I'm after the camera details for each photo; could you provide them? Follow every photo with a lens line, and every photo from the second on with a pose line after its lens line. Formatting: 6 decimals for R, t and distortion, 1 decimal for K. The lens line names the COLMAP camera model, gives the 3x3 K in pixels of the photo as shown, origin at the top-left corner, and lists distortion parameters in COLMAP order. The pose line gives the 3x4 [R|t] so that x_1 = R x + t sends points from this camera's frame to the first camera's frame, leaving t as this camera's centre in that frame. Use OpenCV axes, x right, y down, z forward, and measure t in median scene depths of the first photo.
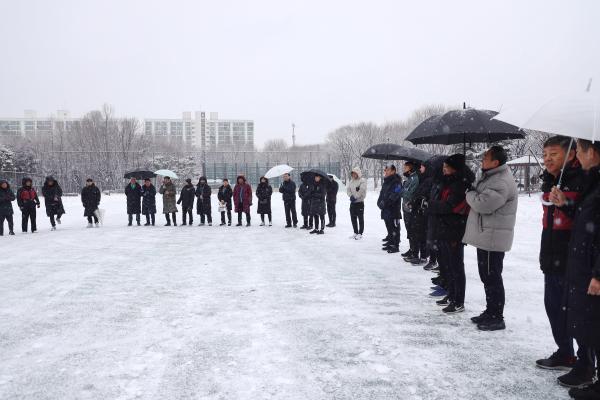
lens RADIAL K [[415.8, 0, 299.2], [0, 415.8, 201.7], [0, 0, 1]] dist [-0.073006, 0.044801]
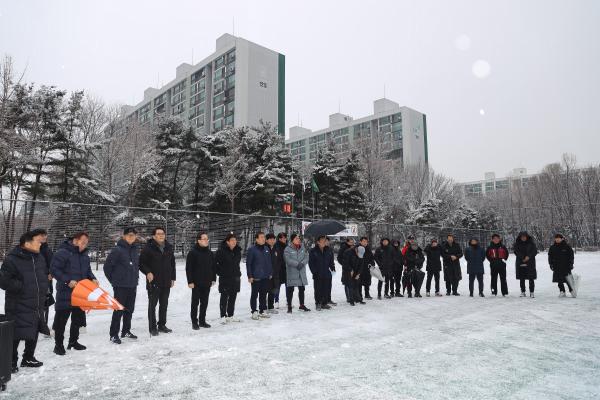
lens RADIAL K [[412.3, 0, 299.0], [0, 412.3, 198.7], [0, 0, 1]] dist [-0.073141, 0.050627]
pose [[0.520849, -0.085411, -0.849365, -0.107501], [-0.039418, 0.991514, -0.123877, -0.006956], [0.852738, 0.098002, 0.513062, 0.133237]]
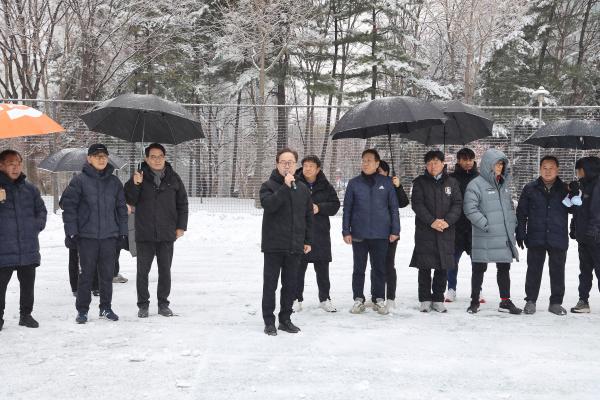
lens RADIAL K [[793.0, 0, 312.7], [0, 793.0, 200.1], [0, 0, 1]] dist [0.159293, 0.002069]
pose [[-0.183801, 0.039897, -0.982154, -0.071709], [-0.044081, 0.997836, 0.048783, -0.019182], [0.981975, 0.052261, -0.181644, 0.456798]]
